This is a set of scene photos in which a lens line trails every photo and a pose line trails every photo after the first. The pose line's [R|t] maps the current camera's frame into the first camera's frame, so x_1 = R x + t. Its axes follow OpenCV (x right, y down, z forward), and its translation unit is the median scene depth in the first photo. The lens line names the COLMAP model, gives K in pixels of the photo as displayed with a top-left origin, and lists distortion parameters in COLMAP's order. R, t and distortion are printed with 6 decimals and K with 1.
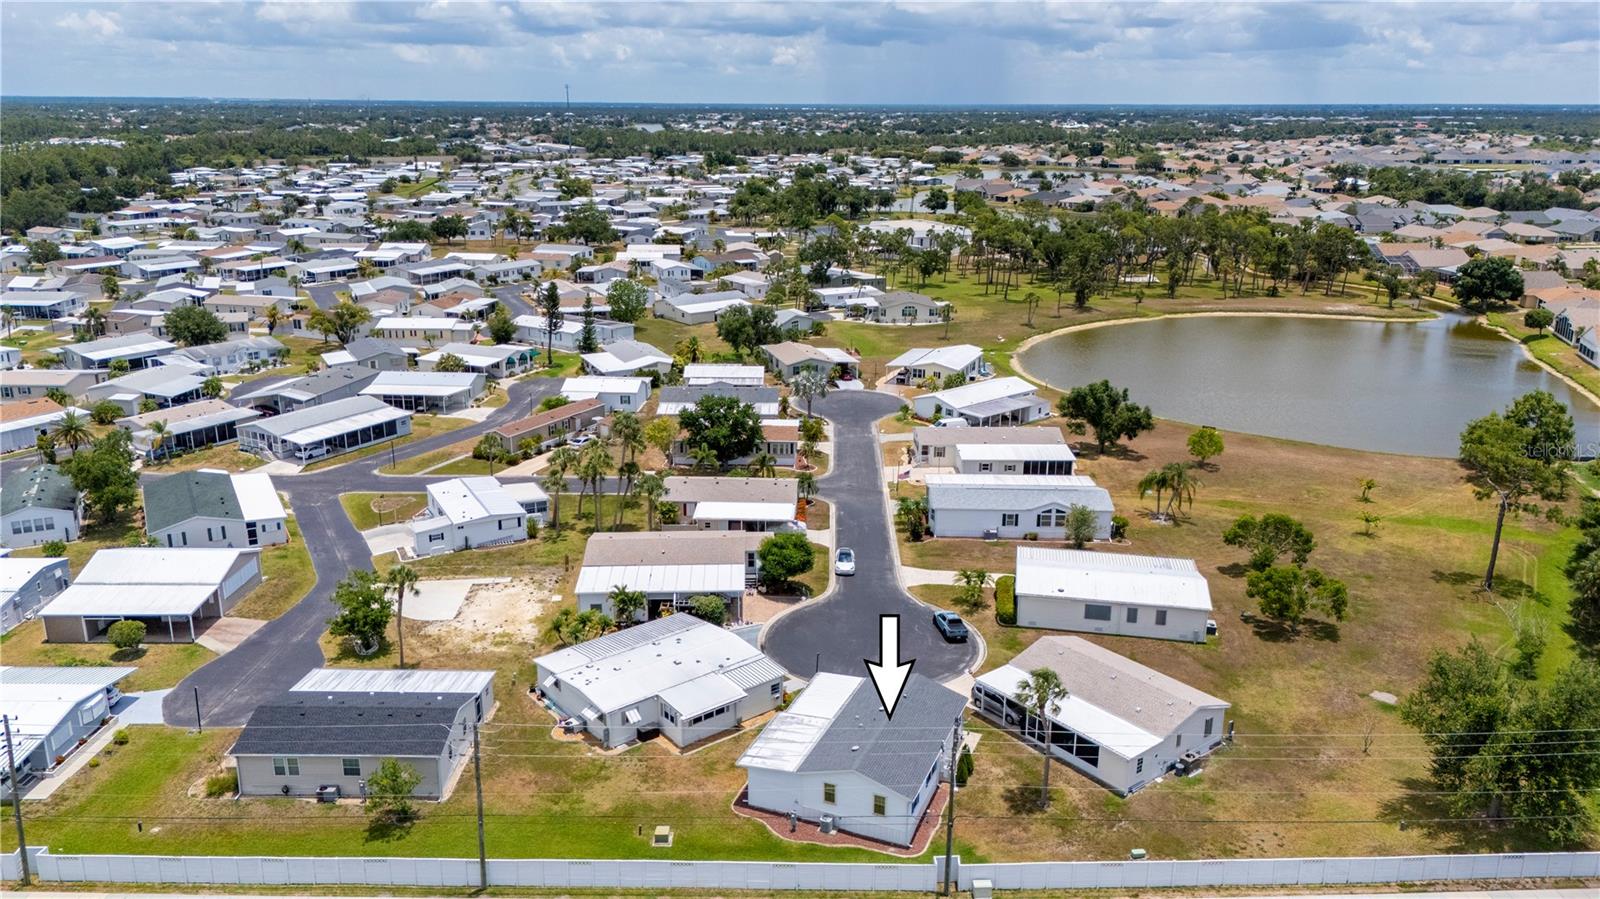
lens RADIAL K [[1194.2, 0, 800.0], [0, 1194.2, 449.5], [0, 0, 1]] dist [0.140076, -0.312936]
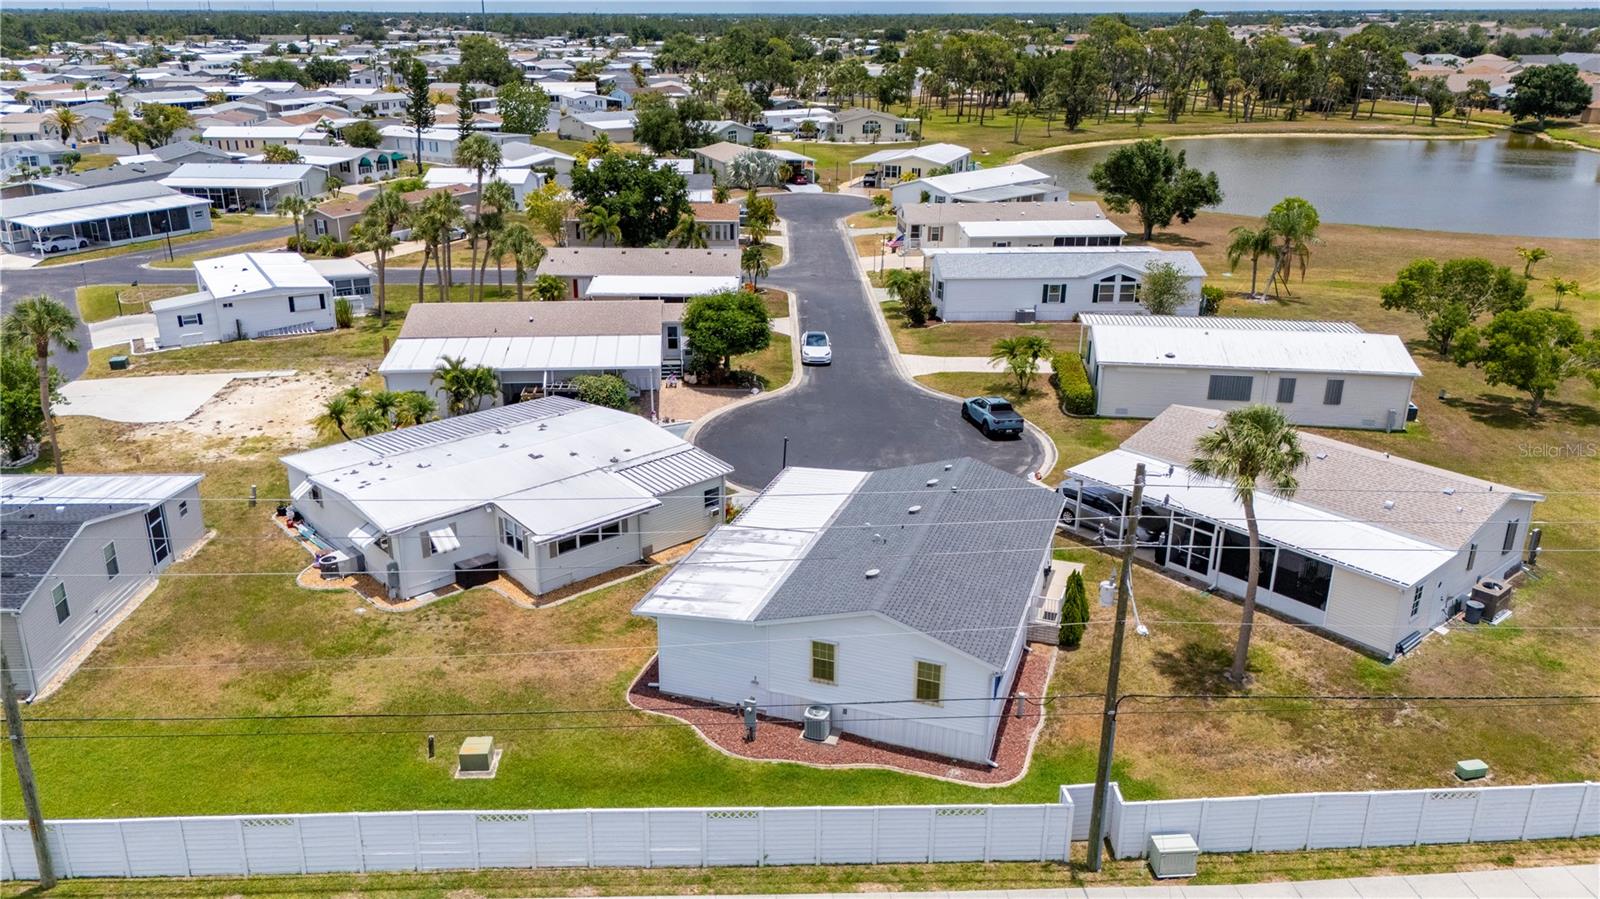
lens RADIAL K [[1197.4, 0, 778.4], [0, 1197.4, 446.7], [0, 0, 1]] dist [0.082808, -0.077994]
pose [[0.999356, -0.016567, 0.031843, -0.005779], [0.014649, 0.998119, 0.059535, 0.125713], [-0.032769, -0.059030, 0.997718, 0.387601]]
